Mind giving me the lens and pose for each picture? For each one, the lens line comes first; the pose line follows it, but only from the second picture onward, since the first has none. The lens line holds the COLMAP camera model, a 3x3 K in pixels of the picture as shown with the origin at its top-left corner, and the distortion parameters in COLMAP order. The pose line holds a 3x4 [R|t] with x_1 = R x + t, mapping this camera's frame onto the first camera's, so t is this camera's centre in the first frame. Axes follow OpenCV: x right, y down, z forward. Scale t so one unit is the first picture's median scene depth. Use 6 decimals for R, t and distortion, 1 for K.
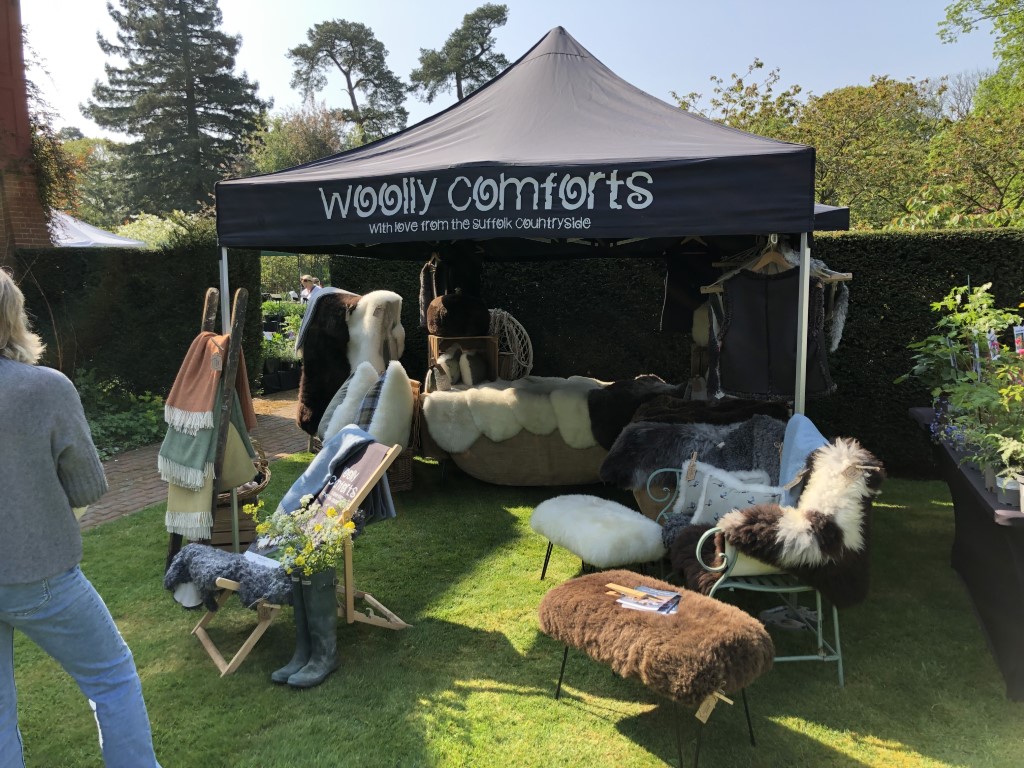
lens RADIAL K [[815.6, 0, 512.0], [0, 815.6, 384.0], [0, 0, 1]] dist [0.006364, -0.001097]
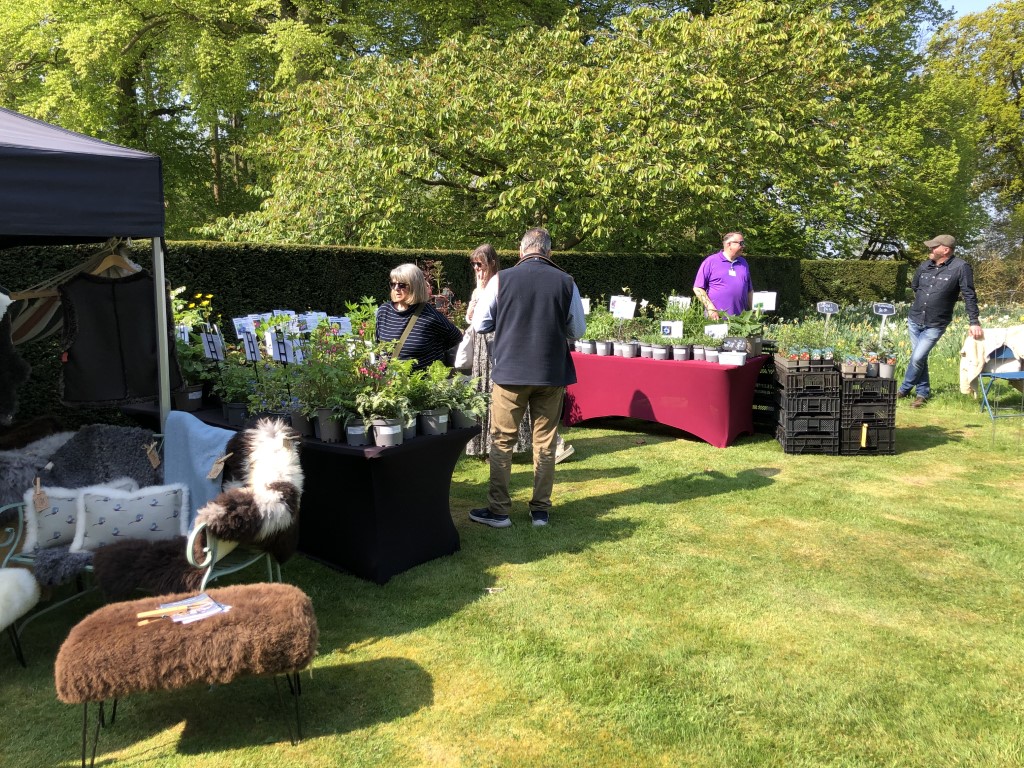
lens RADIAL K [[844.4, 0, 474.7], [0, 844.4, 387.2], [0, 0, 1]] dist [0.007347, -0.002865]
pose [[0.359931, -0.111041, 0.926348, -0.573052], [0.123573, 0.989818, 0.070635, -0.026764], [-0.924759, 0.089048, 0.369988, 0.267336]]
